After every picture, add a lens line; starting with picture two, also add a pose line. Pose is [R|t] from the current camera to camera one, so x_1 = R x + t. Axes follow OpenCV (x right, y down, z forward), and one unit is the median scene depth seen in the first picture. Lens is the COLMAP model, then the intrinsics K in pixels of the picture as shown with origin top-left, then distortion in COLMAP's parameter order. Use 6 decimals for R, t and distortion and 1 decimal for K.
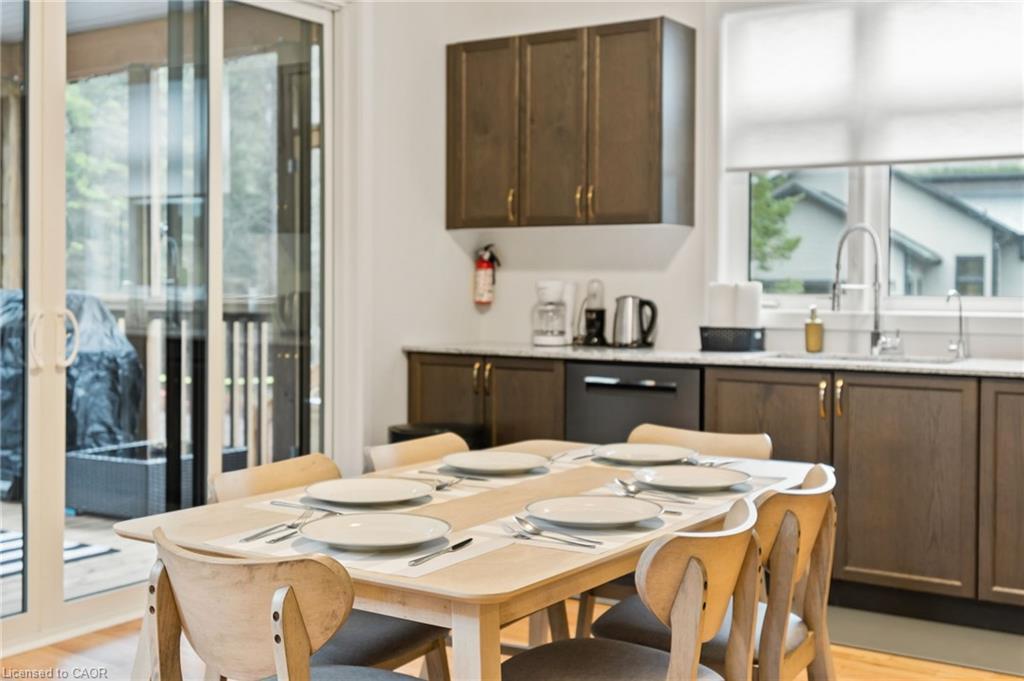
lens RADIAL K [[1203.4, 0, 502.5], [0, 1203.4, 290.6], [0, 0, 1]] dist [-0.004445, 0.000000]
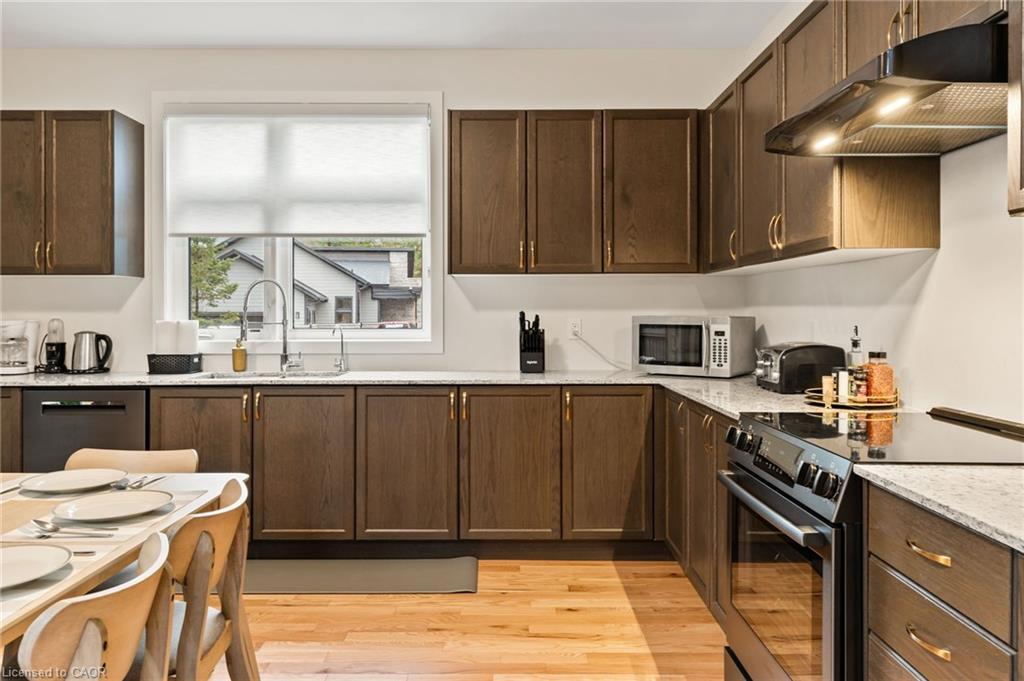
lens RADIAL K [[745.8, 0, 508.8], [0, 745.8, 311.7], [0, 0, 1]] dist [0.006553, 0.008137]
pose [[0.831654, -0.005631, 0.555266, 0.042605], [0.009871, 0.999941, -0.004642, -0.009365], [-0.555207, 0.009342, 0.831660, 0.123323]]
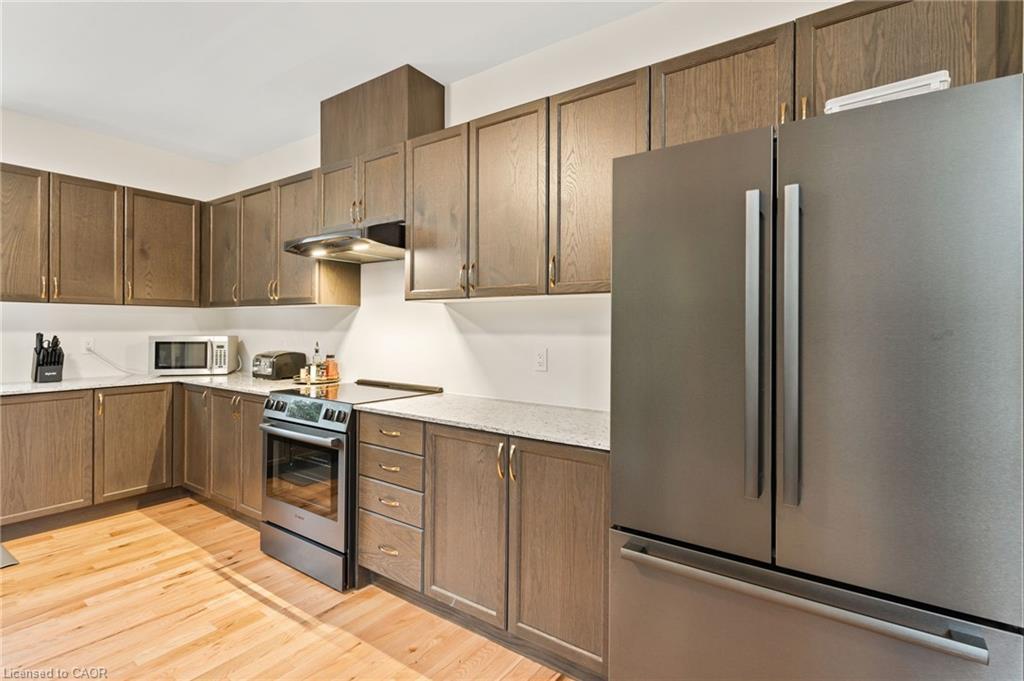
lens RADIAL K [[497.0, 0, 512.8], [0, 497.0, 322.0], [0, 0, 1]] dist [0.008114, -0.002493]
pose [[0.029097, 0.004250, 0.999568, -0.149312], [0.002034, 0.999989, -0.004311, -0.024052], [-0.999575, 0.002158, 0.029088, 0.137142]]
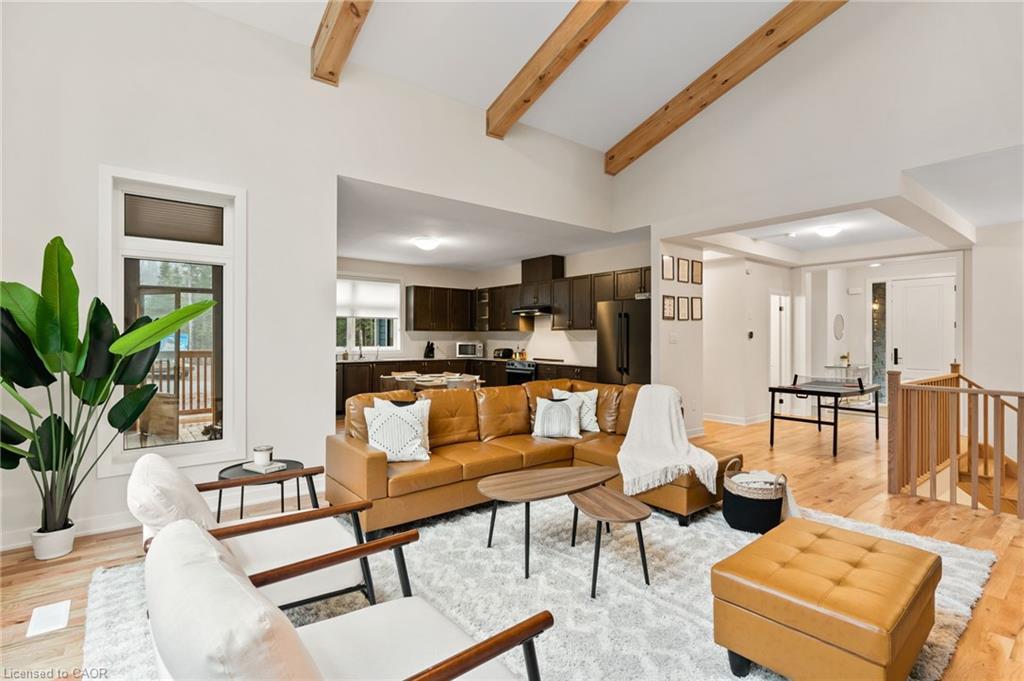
lens RADIAL K [[497.0, 0, 512.6], [0, 497.0, 336.9], [0, 0, 1]] dist [0.008114, -0.002493]
pose [[0.299034, -0.003395, 0.954237, -1.294323], [0.004275, 0.999988, 0.002218, -0.033270], [-0.954233, 0.003416, 0.299045, -0.117443]]
